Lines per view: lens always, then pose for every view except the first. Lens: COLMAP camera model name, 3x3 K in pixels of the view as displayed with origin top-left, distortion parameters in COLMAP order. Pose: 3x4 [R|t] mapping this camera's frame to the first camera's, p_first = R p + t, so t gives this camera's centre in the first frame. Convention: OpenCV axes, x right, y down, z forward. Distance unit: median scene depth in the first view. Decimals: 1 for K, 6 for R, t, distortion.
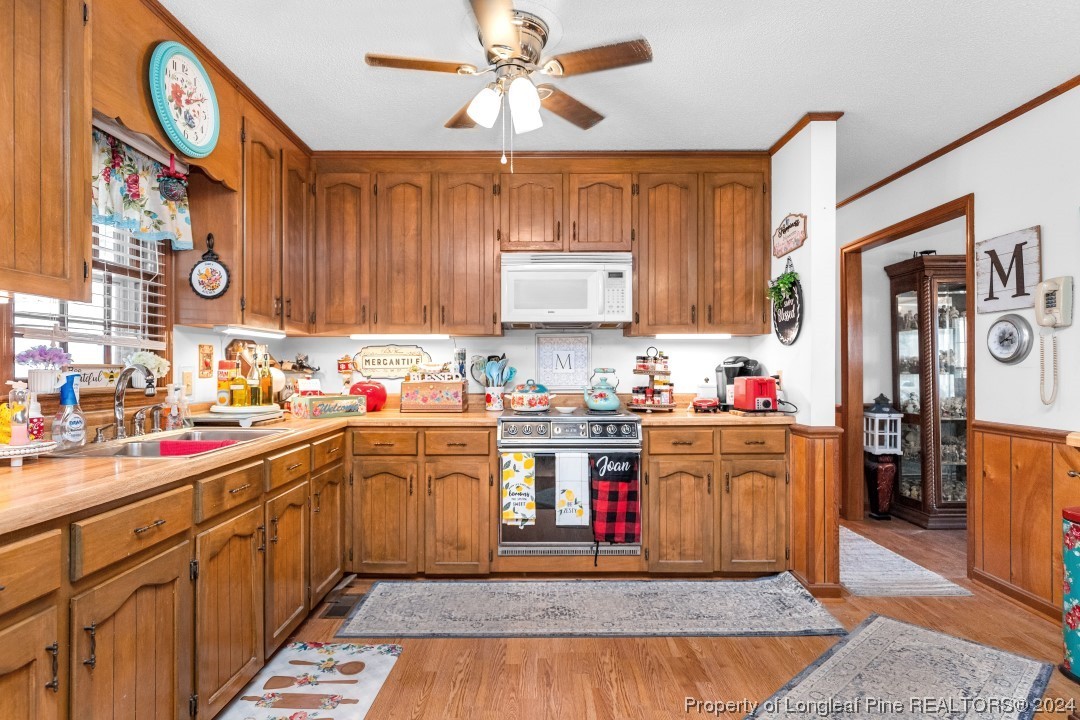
lens RADIAL K [[575.4, 0, 540.1], [0, 575.4, 369.7], [0, 0, 1]] dist [0.001608, -0.000386]
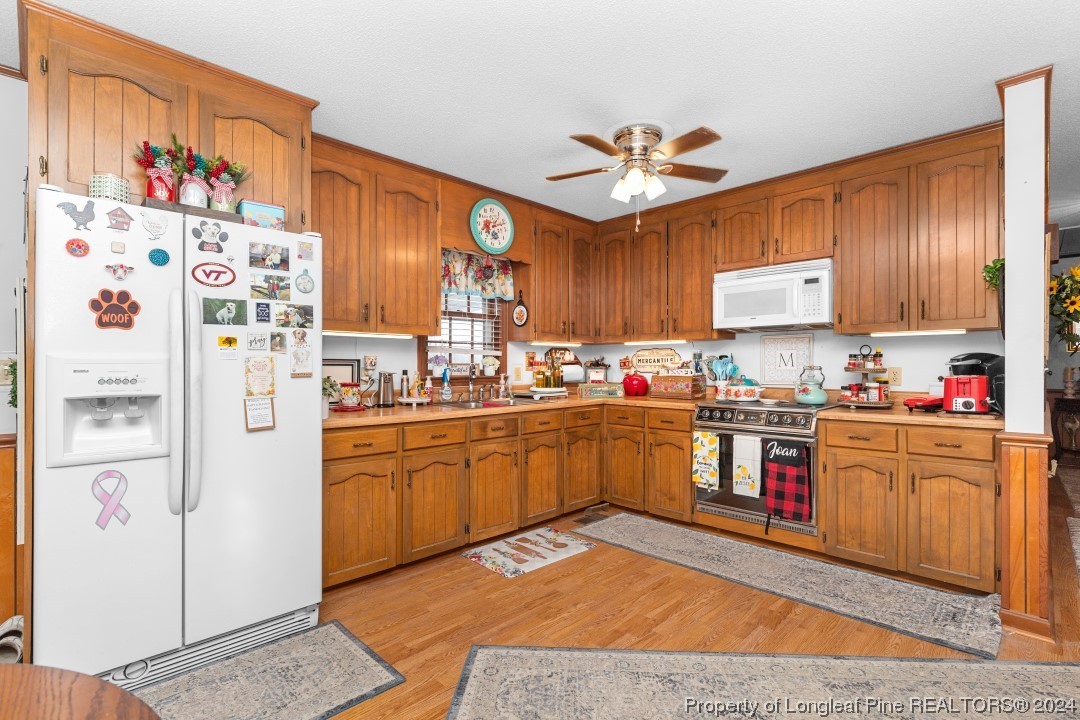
lens RADIAL K [[509.9, 0, 539.1], [0, 509.9, 366.0], [0, 0, 1]] dist [-0.001411, -0.000185]
pose [[0.703129, 0.002285, -0.711059, 0.492820], [-0.002503, 0.999997, 0.000738, -0.001515], [0.711058, 0.001261, 0.703132, -0.059402]]
